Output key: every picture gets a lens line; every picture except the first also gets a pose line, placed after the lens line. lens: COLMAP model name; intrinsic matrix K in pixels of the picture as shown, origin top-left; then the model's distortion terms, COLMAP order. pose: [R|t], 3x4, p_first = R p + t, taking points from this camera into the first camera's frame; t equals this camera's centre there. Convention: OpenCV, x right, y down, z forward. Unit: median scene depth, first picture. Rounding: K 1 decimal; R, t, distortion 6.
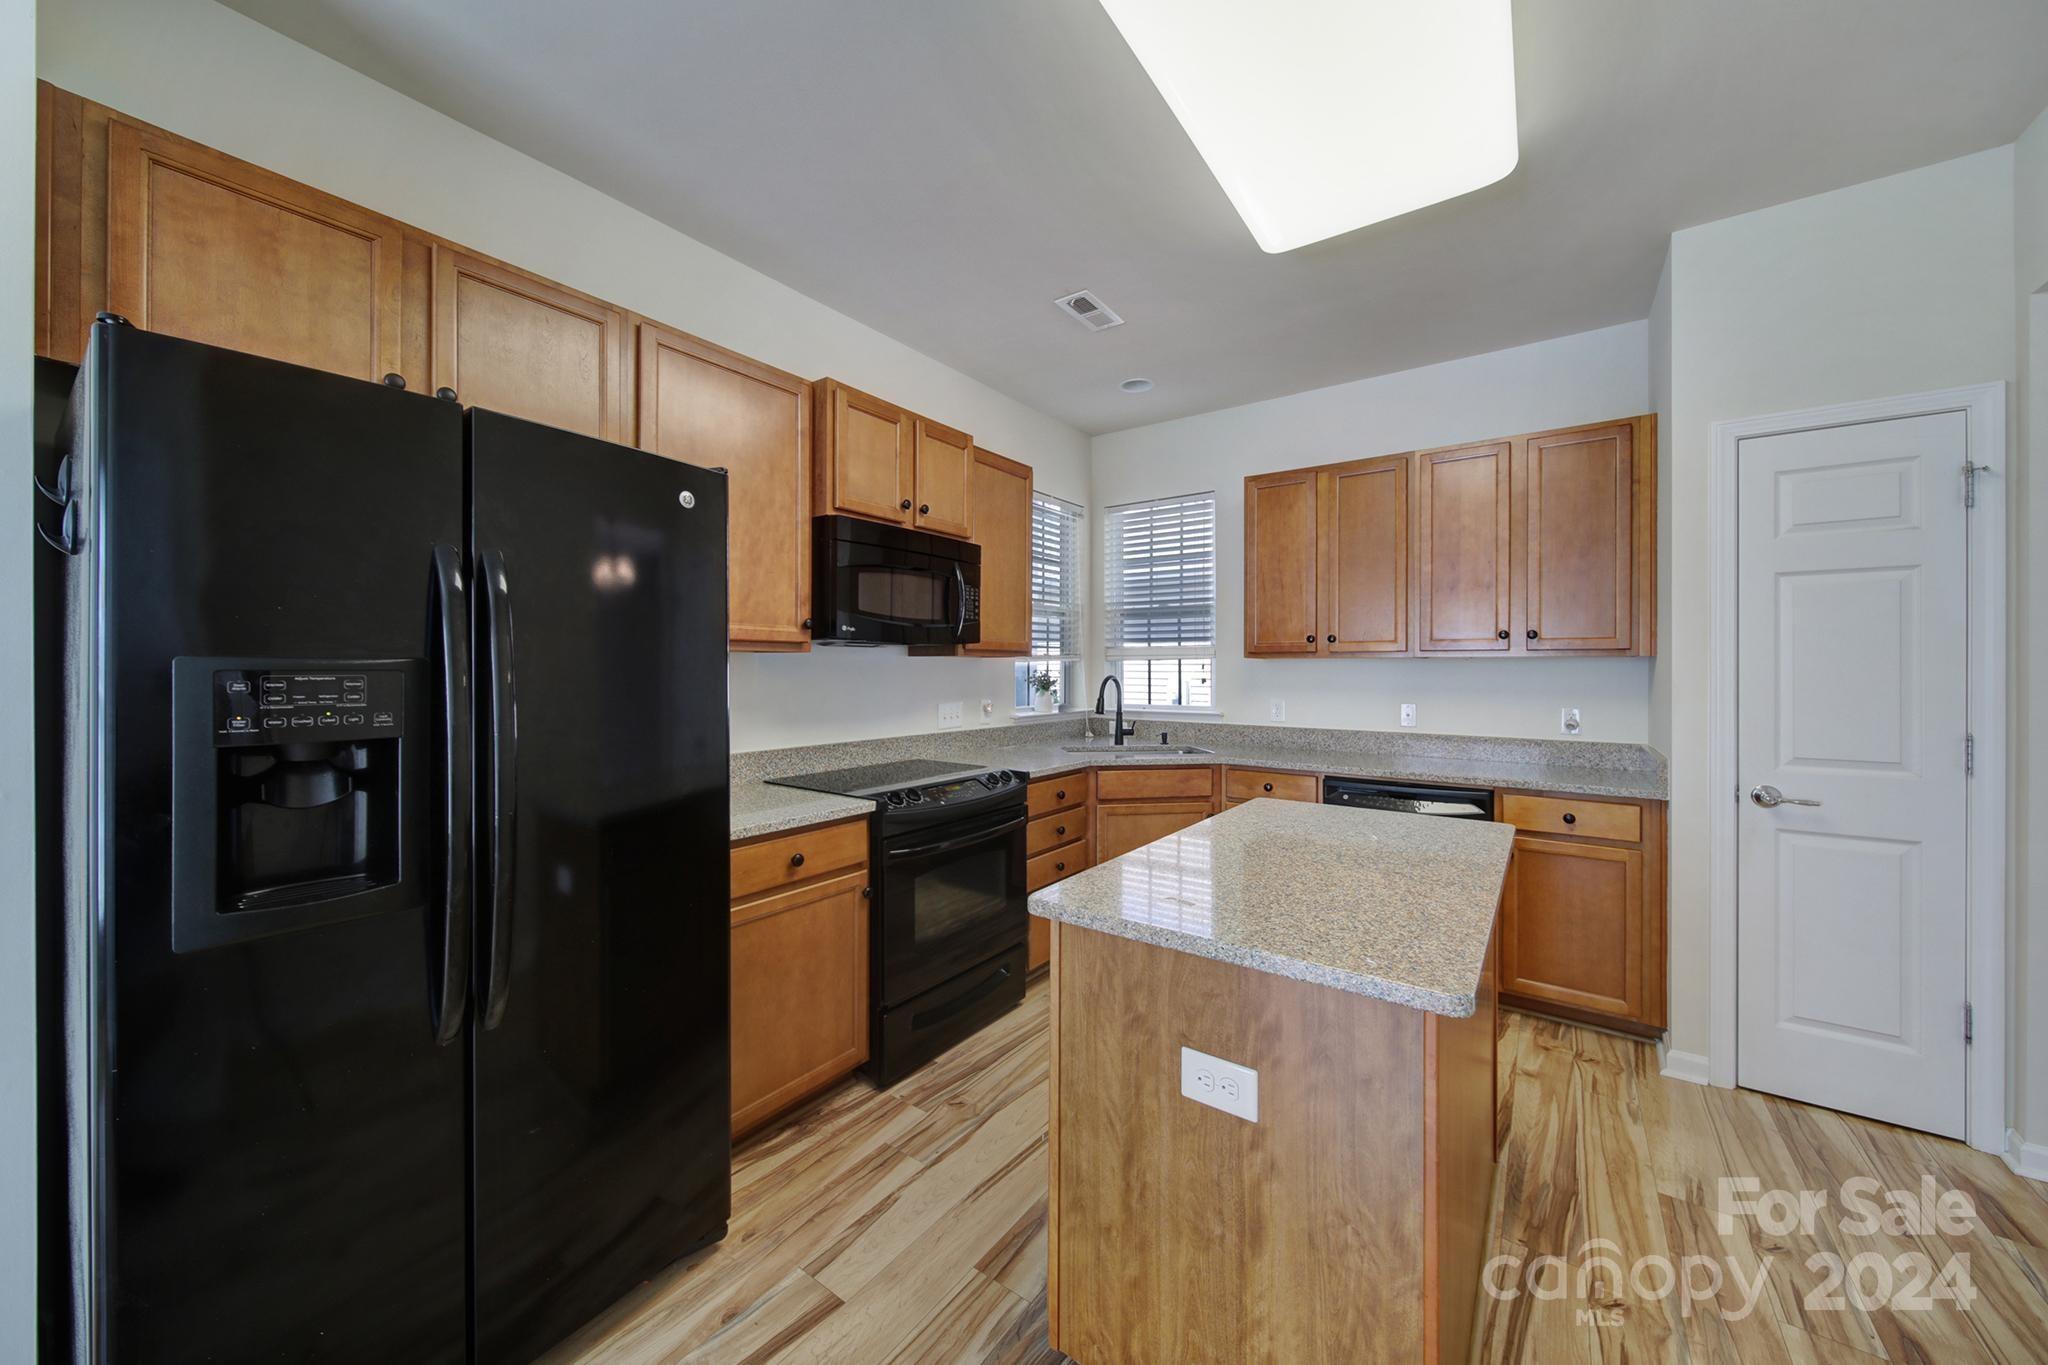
lens RADIAL K [[729.5, 0, 1015.4], [0, 729.5, 672.1], [0, 0, 1]] dist [-0.001526, -0.000098]
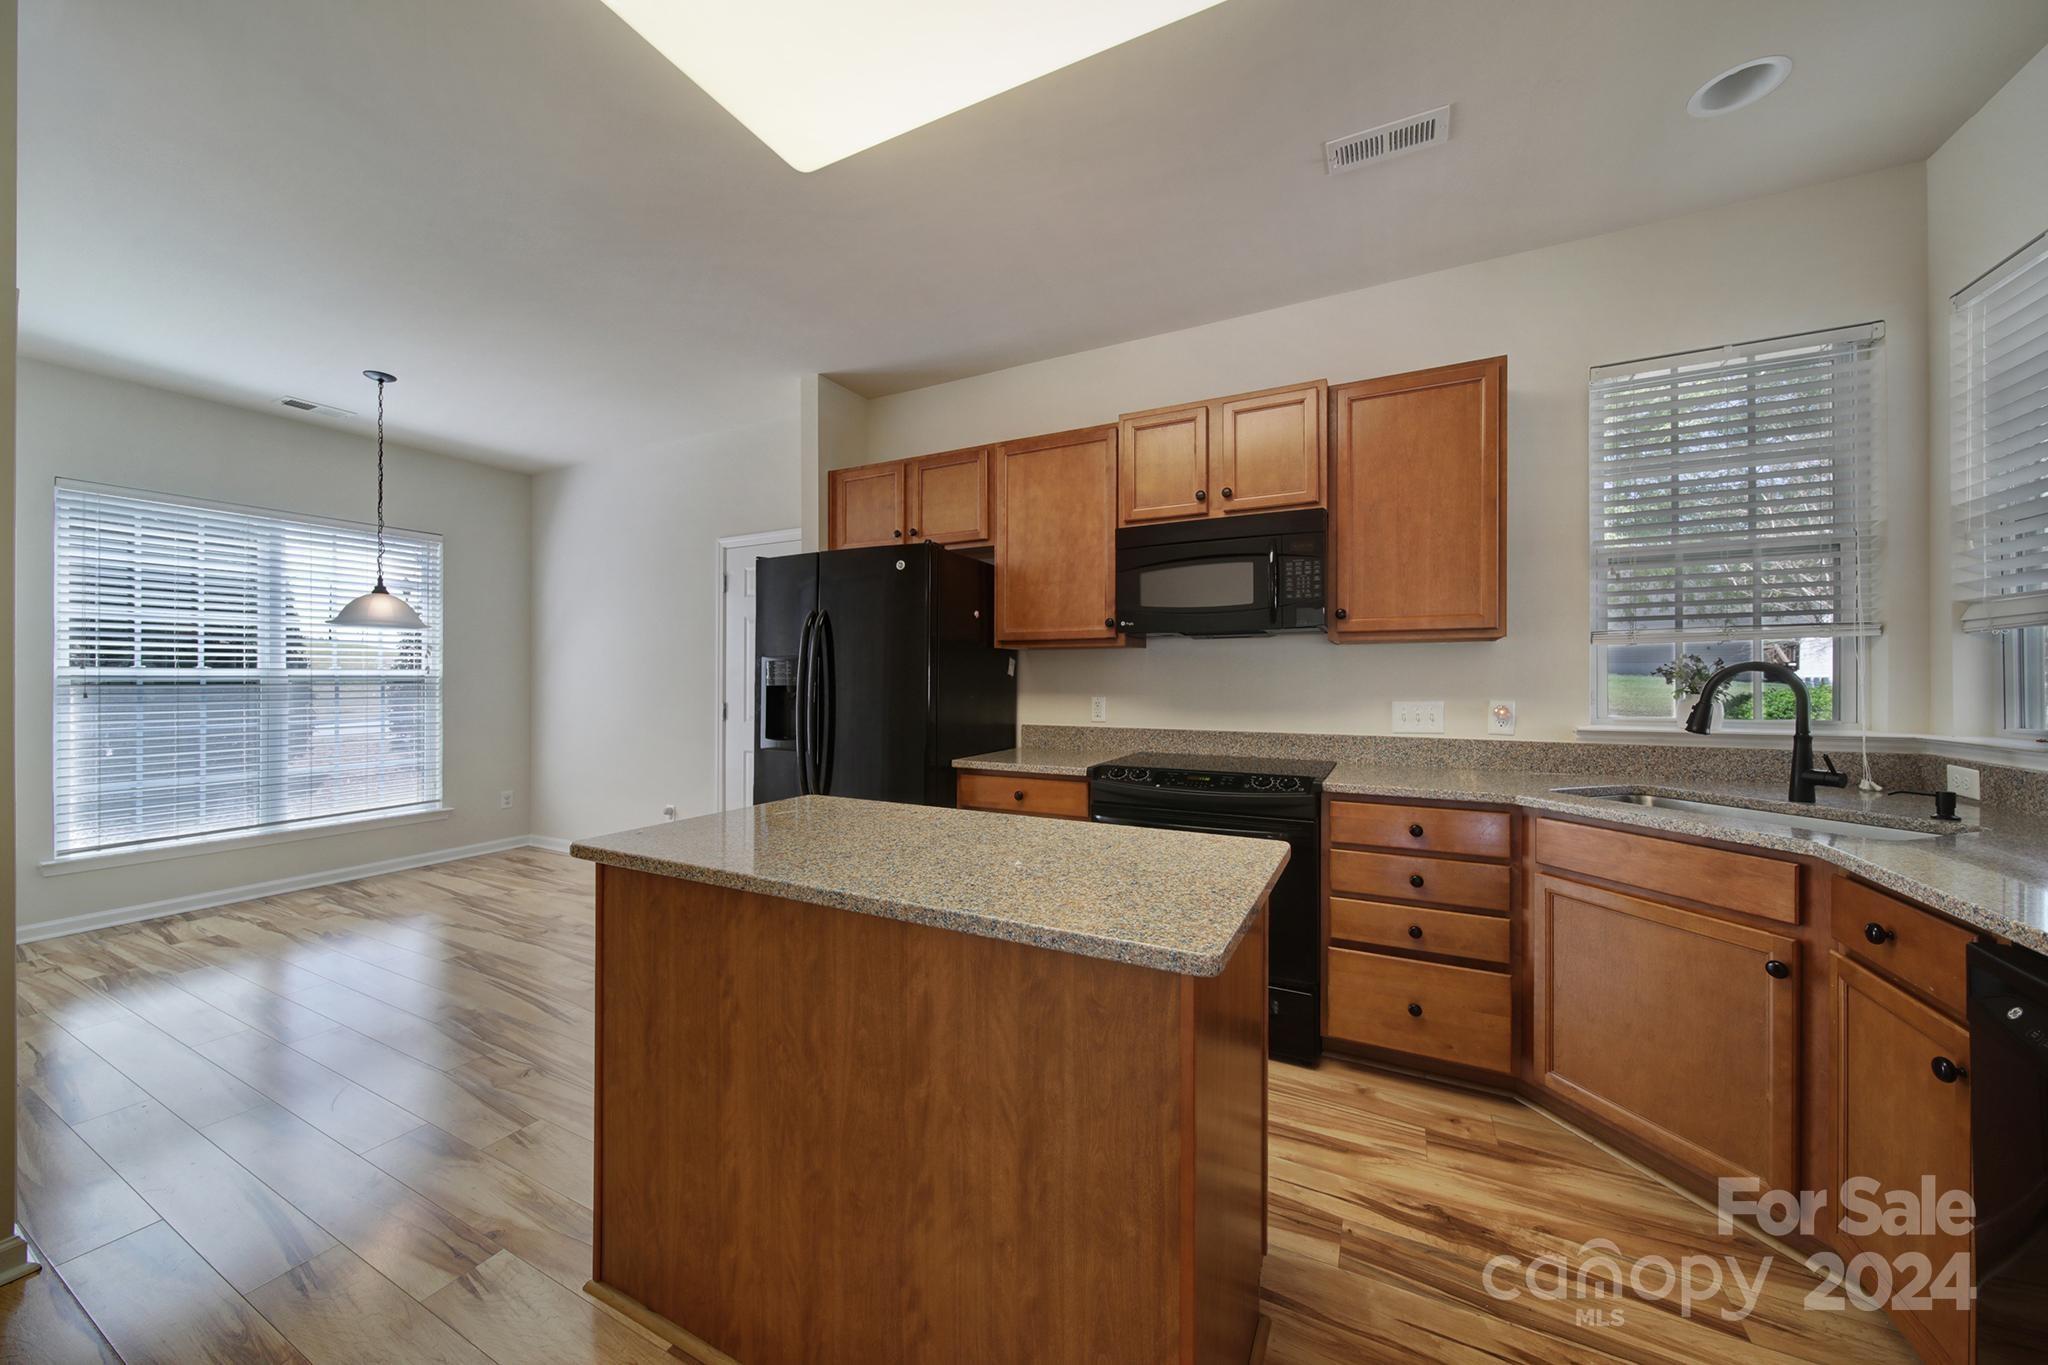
lens RADIAL K [[729.5, 0, 1010.8], [0, 729.5, 675.1], [0, 0, 1]] dist [-0.001526, -0.000098]
pose [[0.146271, -0.006517, -0.989223, 0.792364], [-0.004693, 0.999962, -0.007282, 0.028186], [0.989233, 0.005707, 0.146235, 0.574877]]
